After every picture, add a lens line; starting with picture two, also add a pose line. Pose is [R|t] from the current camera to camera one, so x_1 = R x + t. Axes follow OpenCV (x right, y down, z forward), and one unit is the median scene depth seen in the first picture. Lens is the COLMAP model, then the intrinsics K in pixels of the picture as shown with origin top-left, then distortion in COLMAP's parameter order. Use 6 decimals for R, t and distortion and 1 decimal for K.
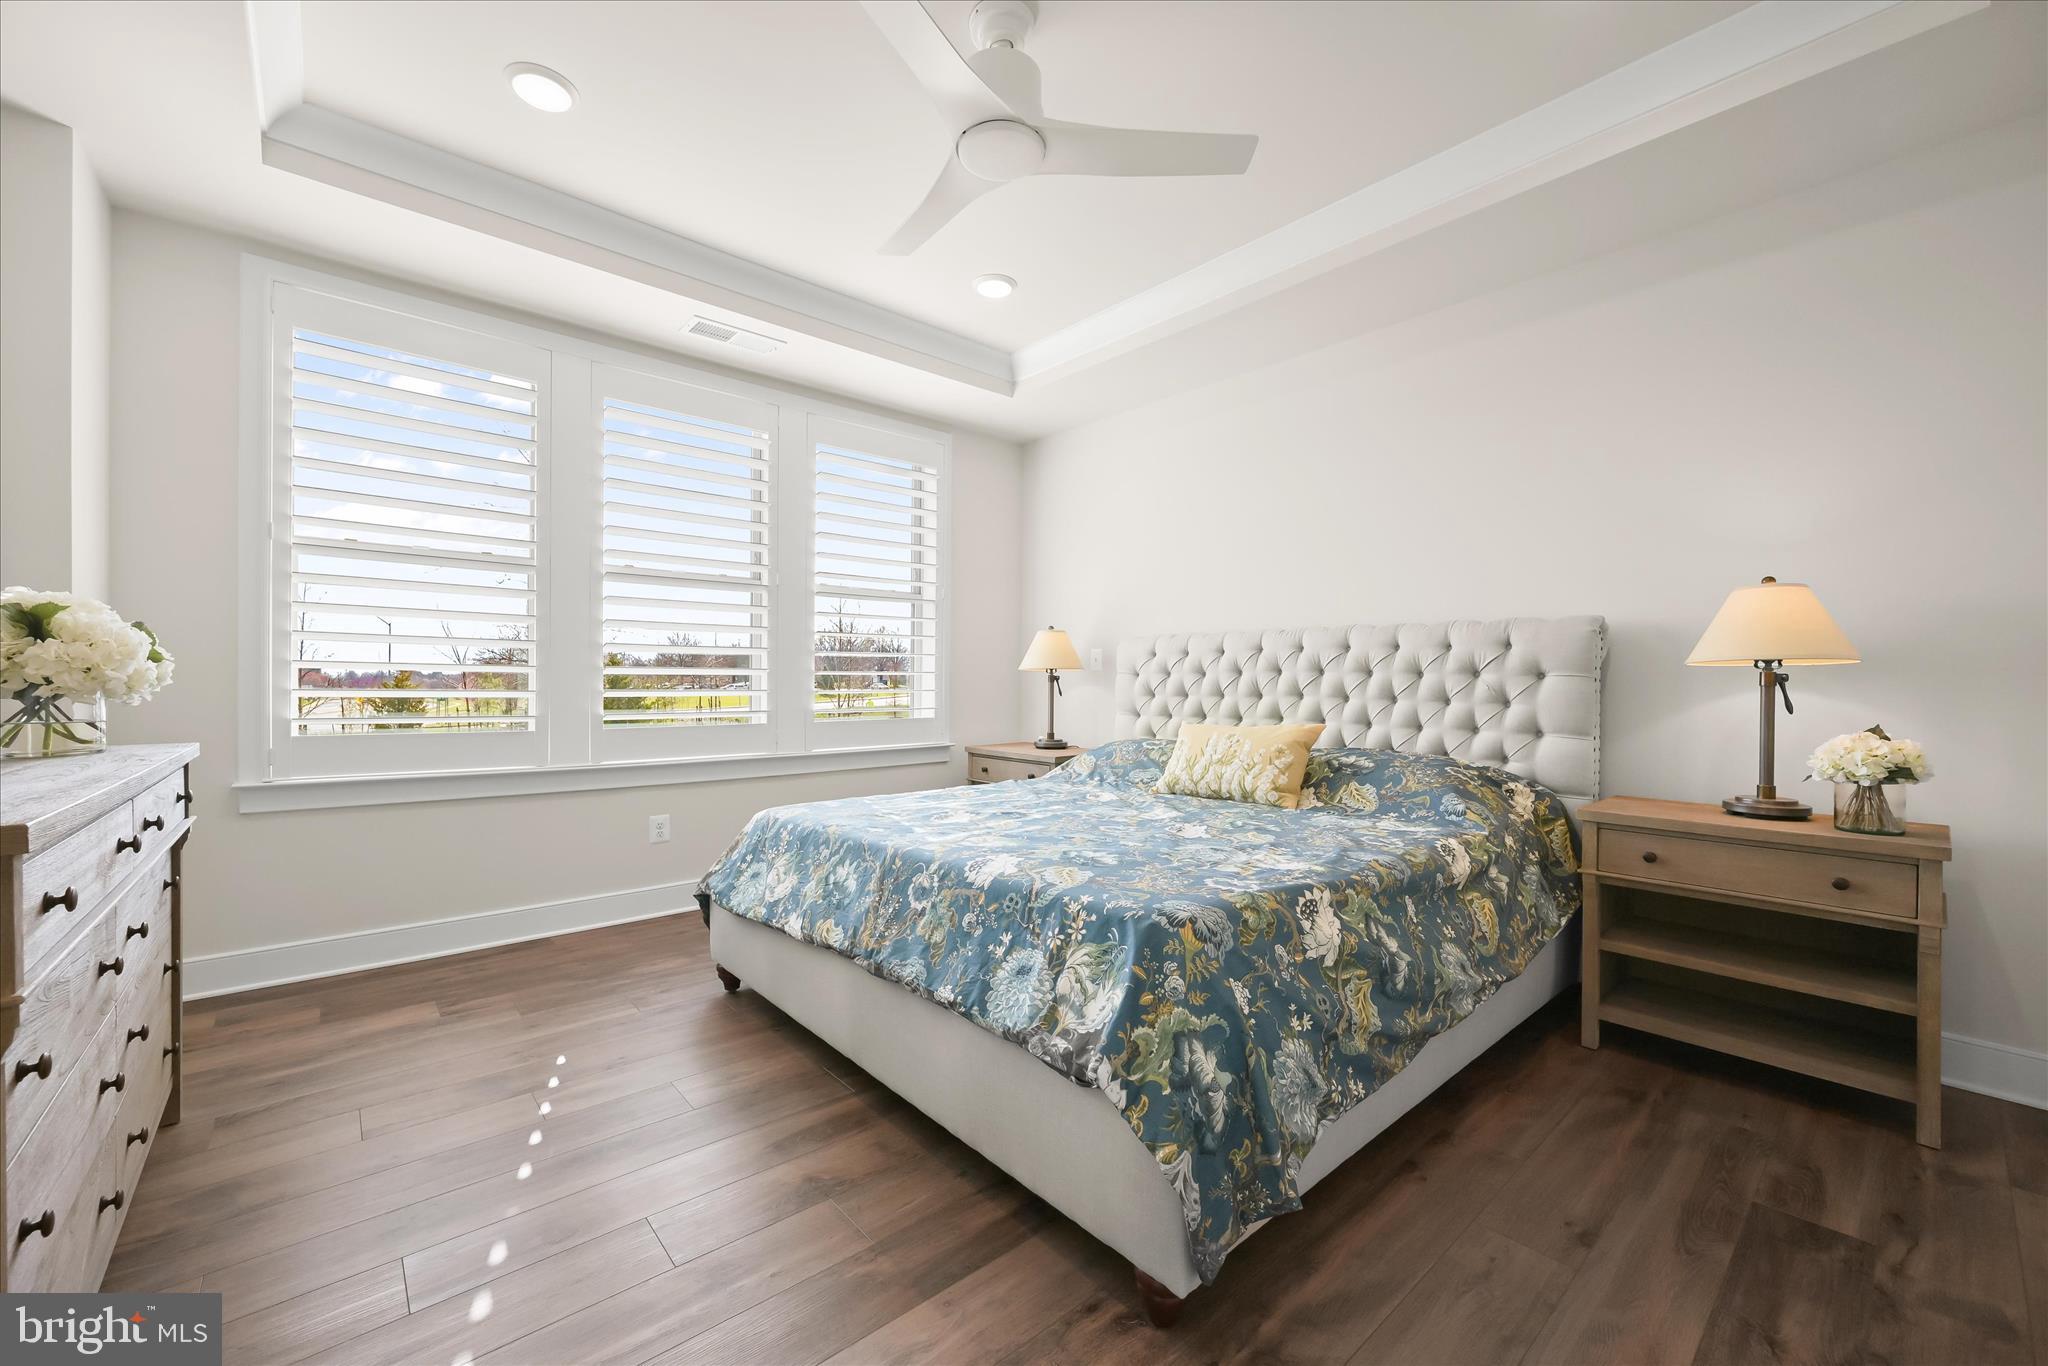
lens RADIAL K [[802.7, 0, 1011.9], [0, 802.7, 686.7], [0, 0, 1]] dist [-0.003357, 0.000057]
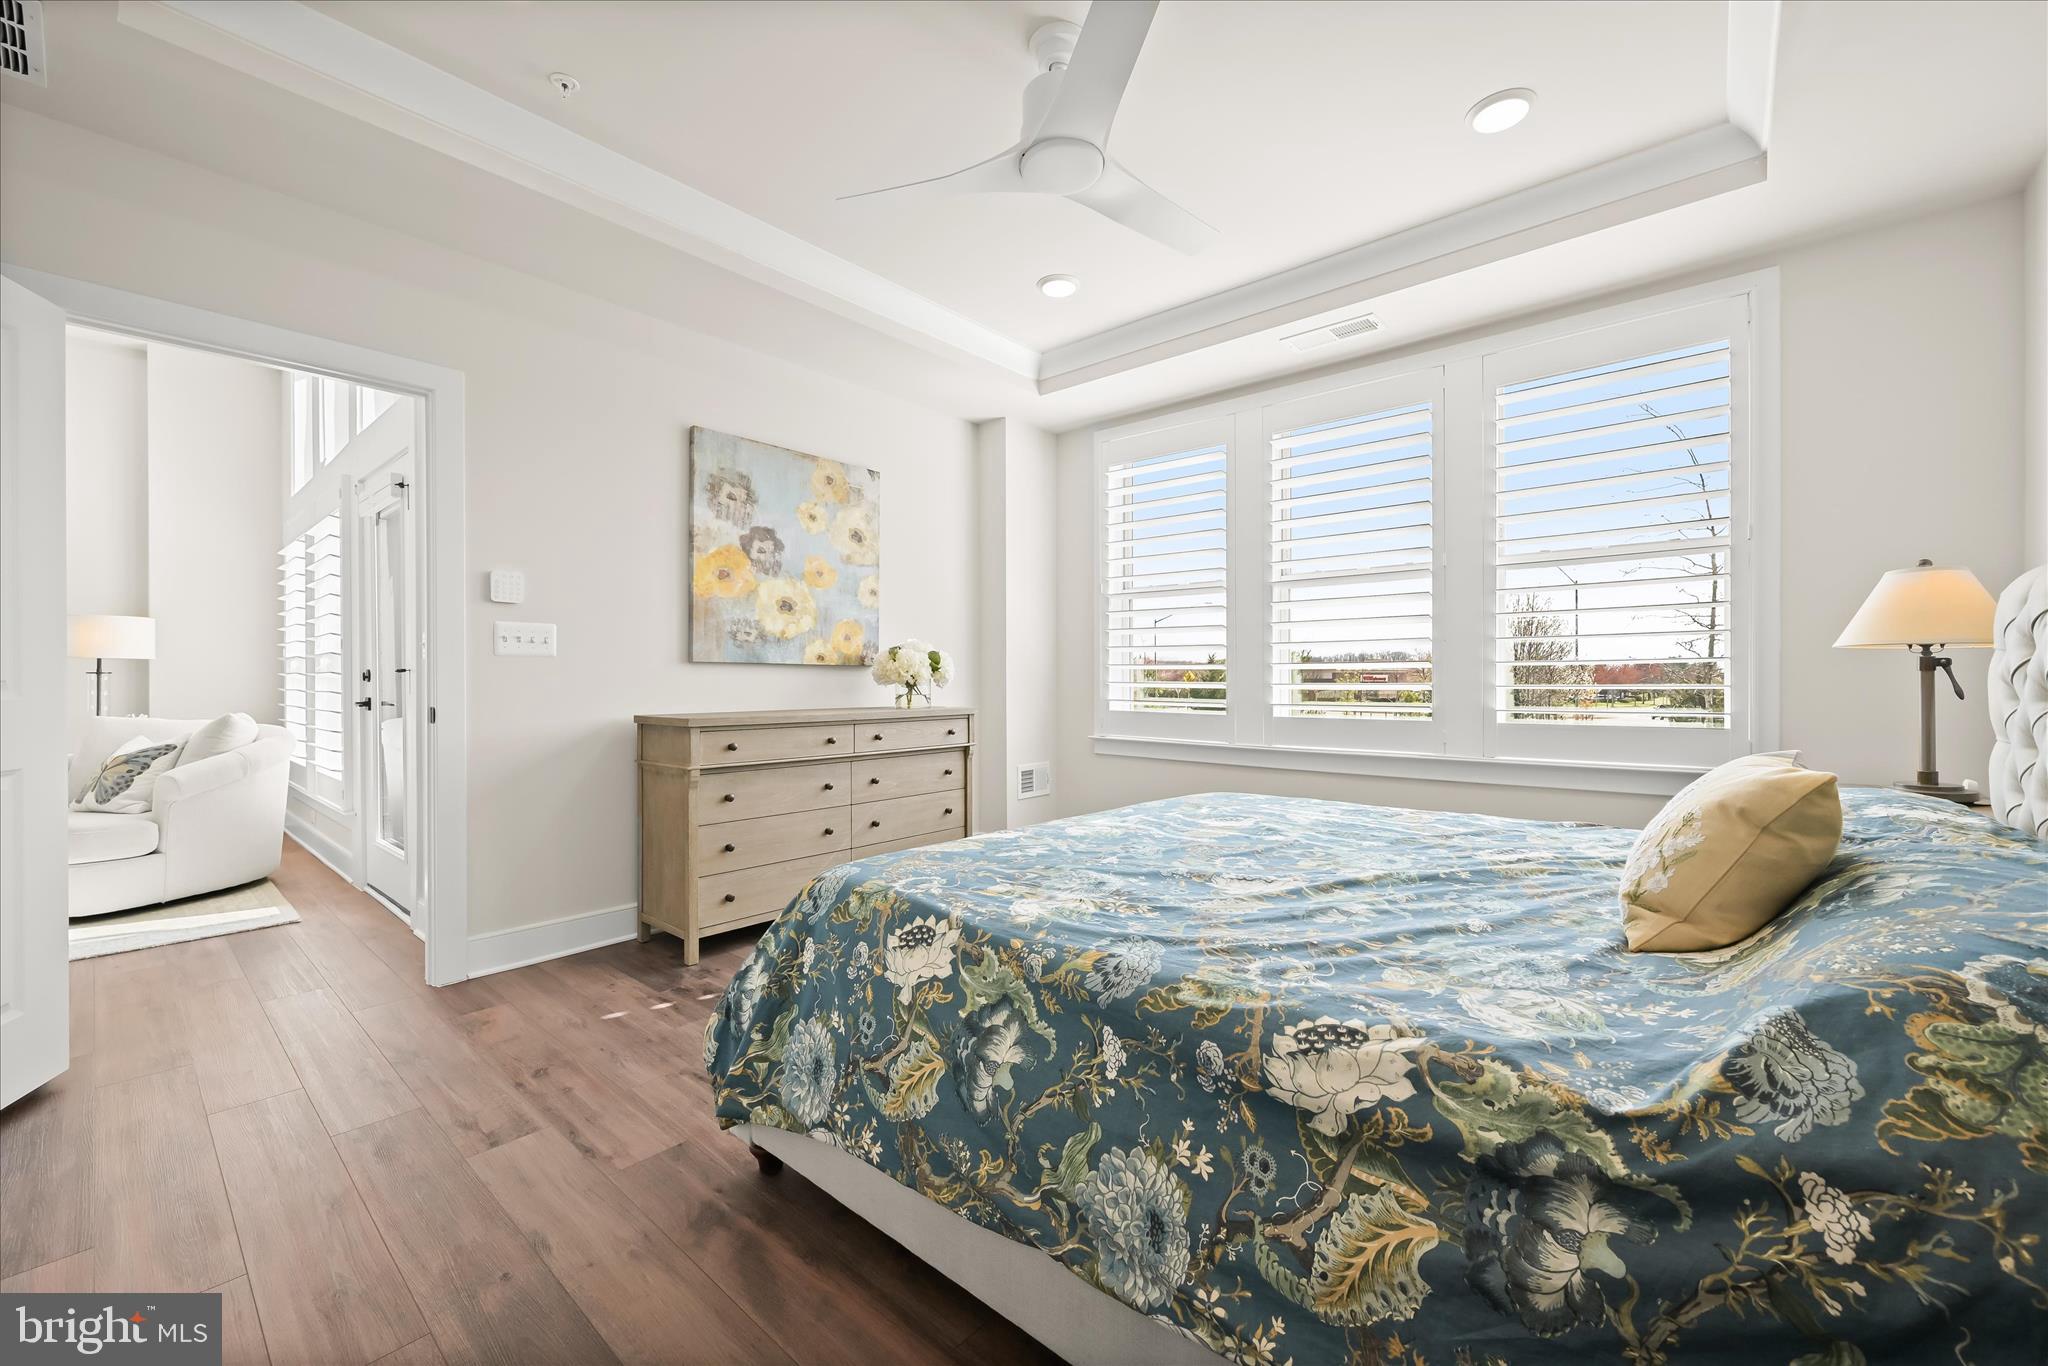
lens RADIAL K [[802.0, 0, 1023.9], [0, 802.0, 671.2], [0, 0, 1]] dist [-0.002963, 0.000046]
pose [[0.147872, -0.012710, -0.988925, 1.071920], [-0.001213, 0.999914, -0.013033, 0.004651], [0.989006, 0.003127, 0.147844, 0.847806]]
